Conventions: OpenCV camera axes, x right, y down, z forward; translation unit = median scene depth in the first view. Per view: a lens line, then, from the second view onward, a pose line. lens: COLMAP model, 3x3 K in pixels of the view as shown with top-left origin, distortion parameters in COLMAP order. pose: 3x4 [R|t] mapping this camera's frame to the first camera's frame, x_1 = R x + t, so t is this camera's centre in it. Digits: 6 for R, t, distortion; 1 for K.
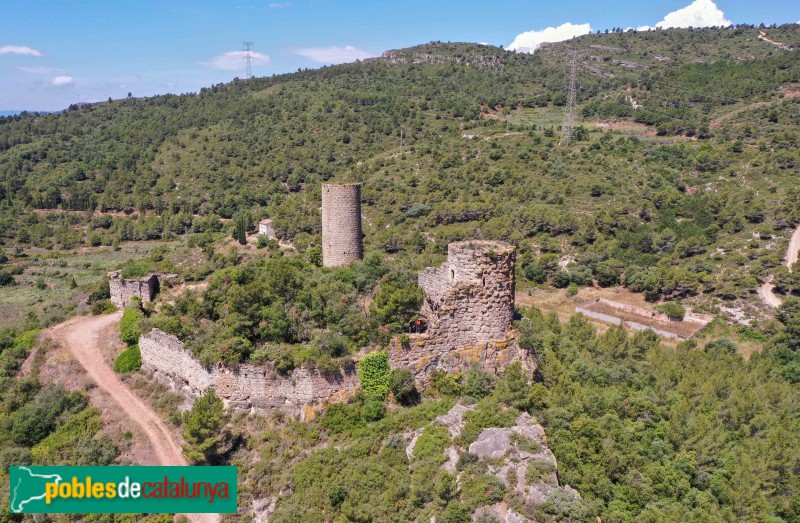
lens RADIAL K [[647.7, 0, 407.3], [0, 647.7, 264.2], [0, 0, 1]] dist [-0.010554, 0.007872]
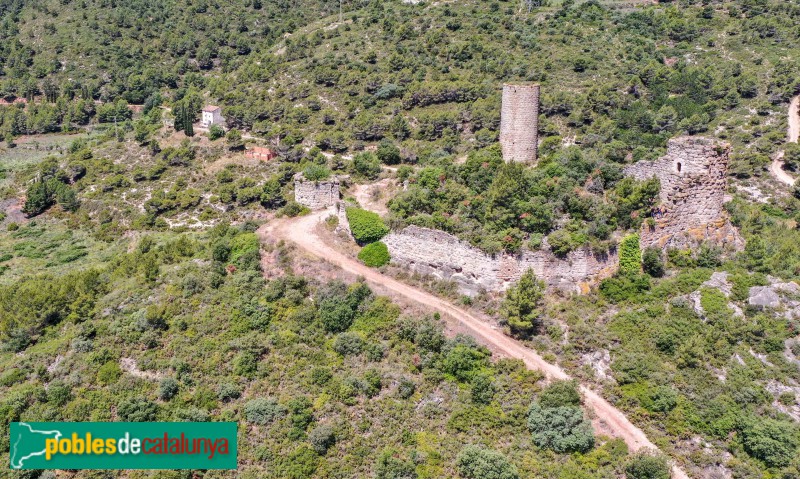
lens RADIAL K [[771.8, 0, 391.8], [0, 771.8, 232.8], [0, 0, 1]] dist [-0.004794, 0.000000]
pose [[0.988541, -0.048776, 0.142853, -0.144231], [0.032870, 0.993202, 0.111664, -0.008458], [-0.147328, -0.105689, 0.983425, -0.069199]]
